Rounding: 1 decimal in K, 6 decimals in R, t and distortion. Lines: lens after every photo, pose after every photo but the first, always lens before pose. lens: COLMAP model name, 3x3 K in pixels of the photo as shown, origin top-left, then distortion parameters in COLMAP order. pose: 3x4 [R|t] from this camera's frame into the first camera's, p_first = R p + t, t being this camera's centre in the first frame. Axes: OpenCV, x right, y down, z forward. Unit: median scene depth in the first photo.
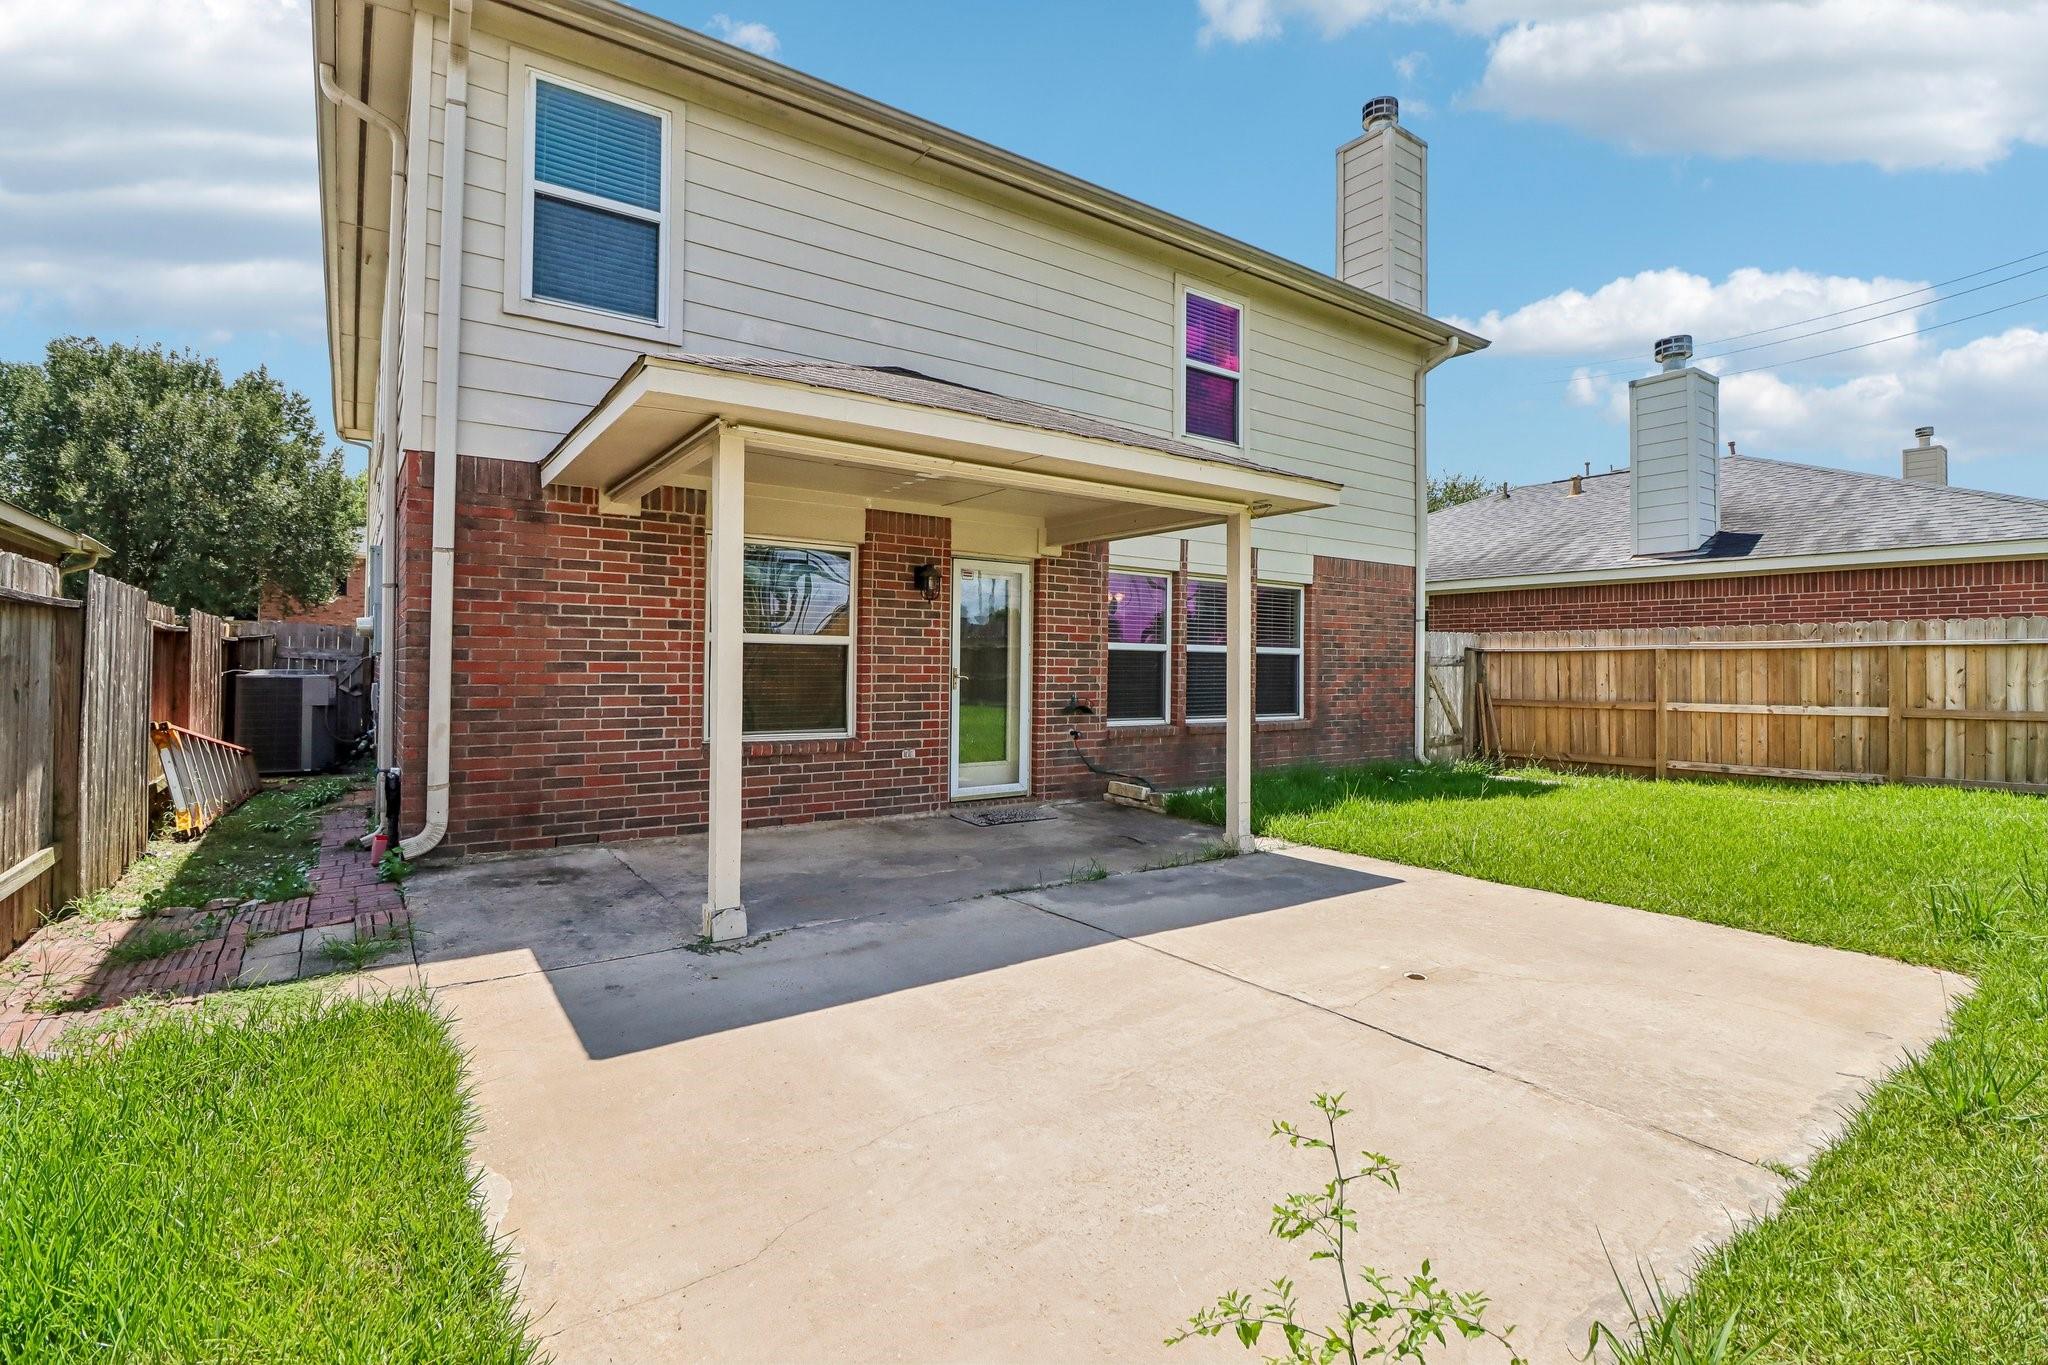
lens RADIAL K [[946.8, 0, 1024.2], [0, 946.8, 667.4], [0, 0, 1]] dist [-0.021156, -0.000747]
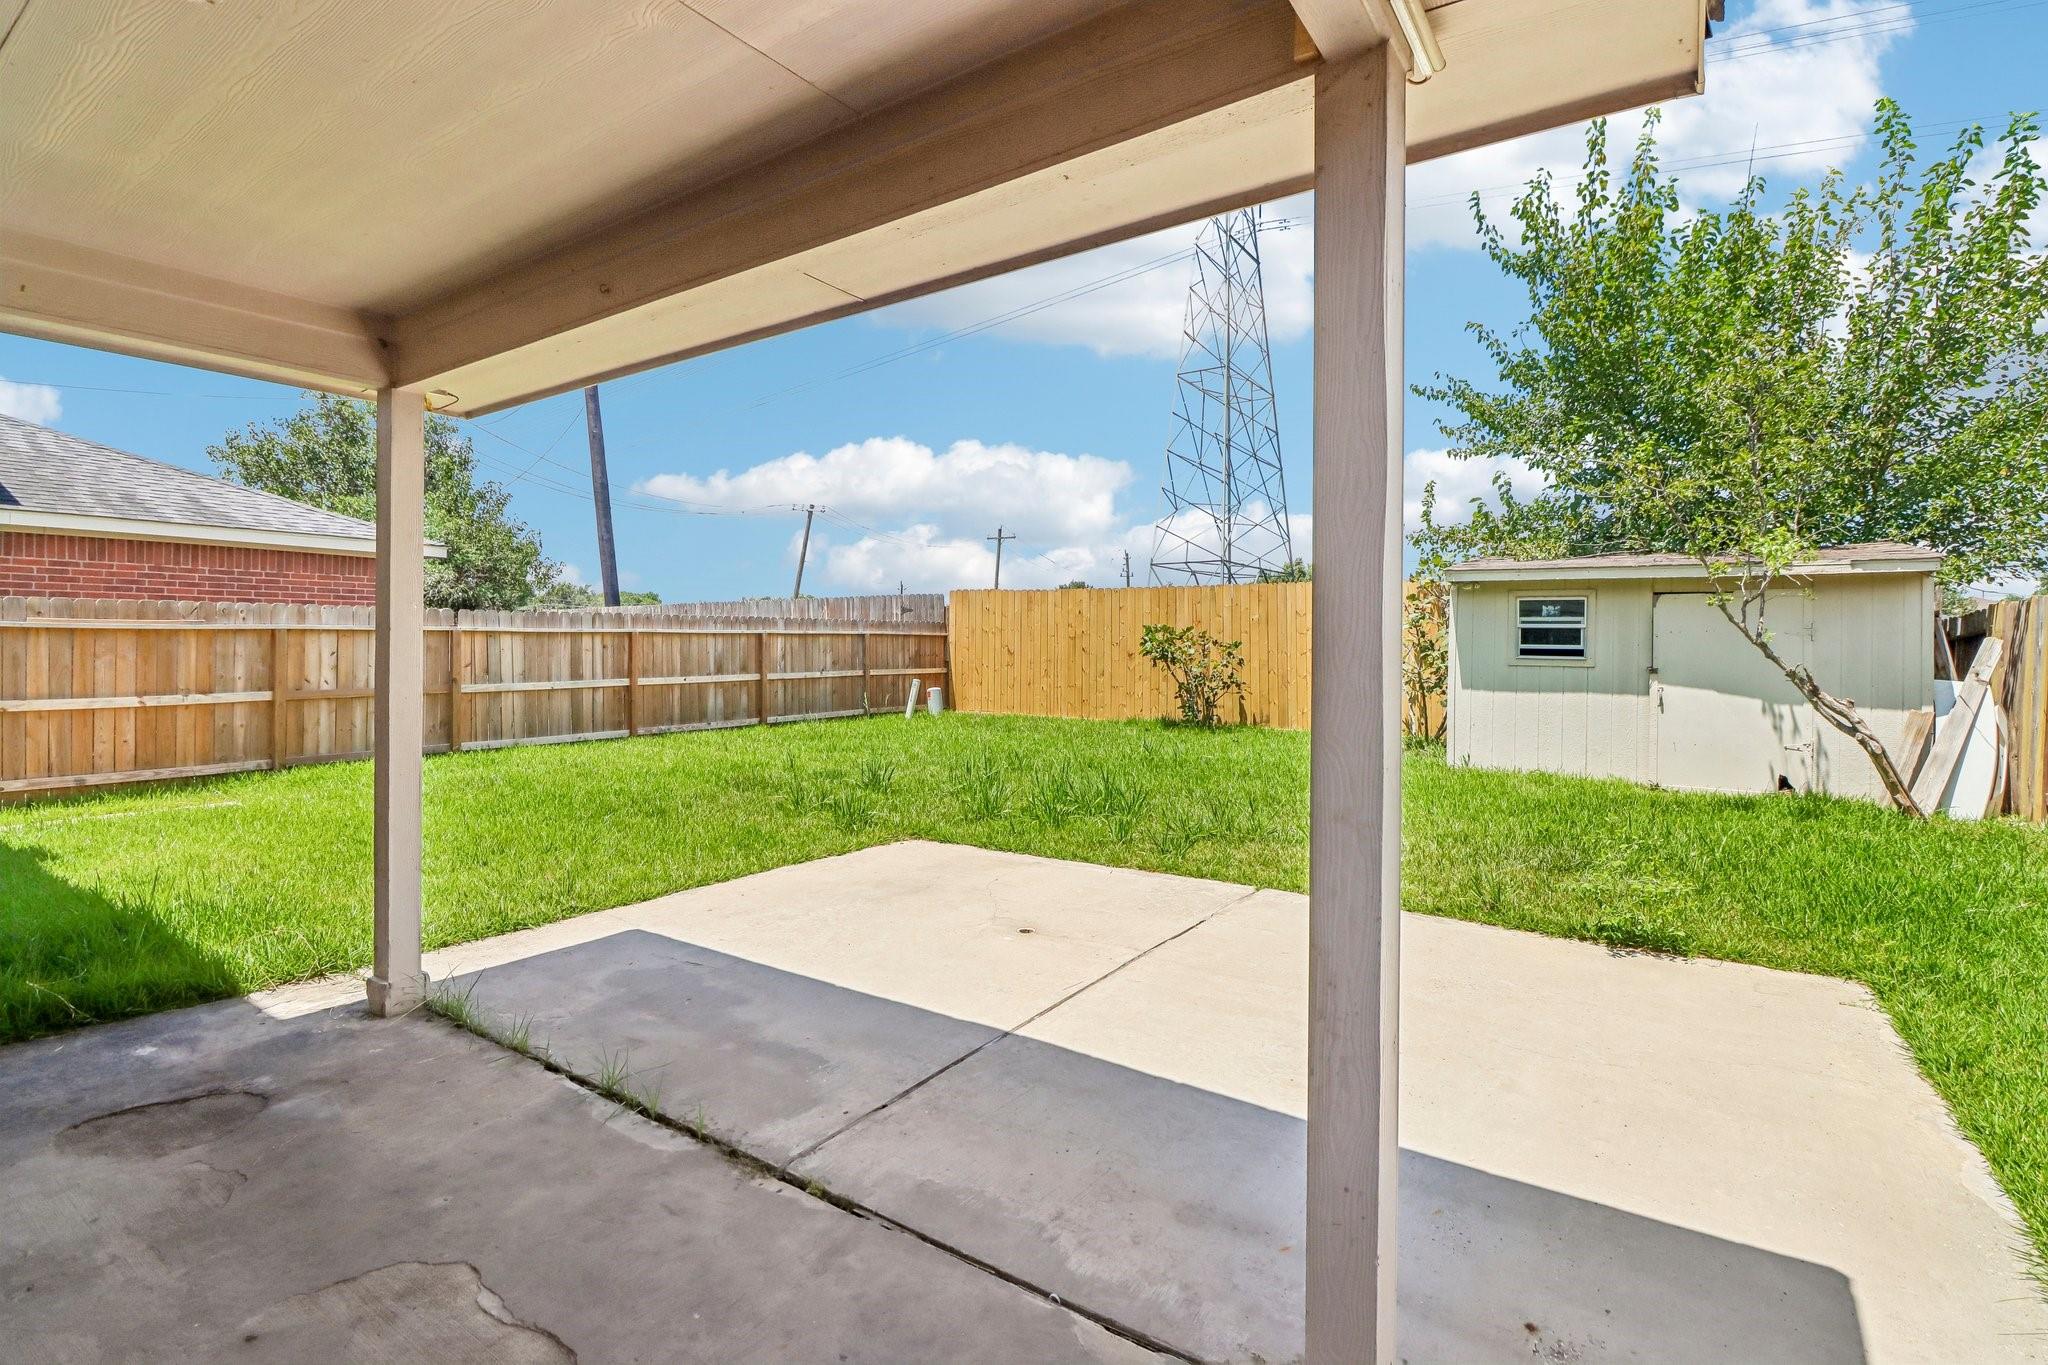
lens RADIAL K [[946.8, 0, 1035.1], [0, 946.8, 646.9], [0, 0, 1]] dist [-0.021156, -0.000747]
pose [[-0.346088, -0.007072, 0.938176, -0.271342], [-0.002701, 0.999975, 0.006542, -0.012182], [-0.938198, -0.000270, -0.346098, 0.553898]]
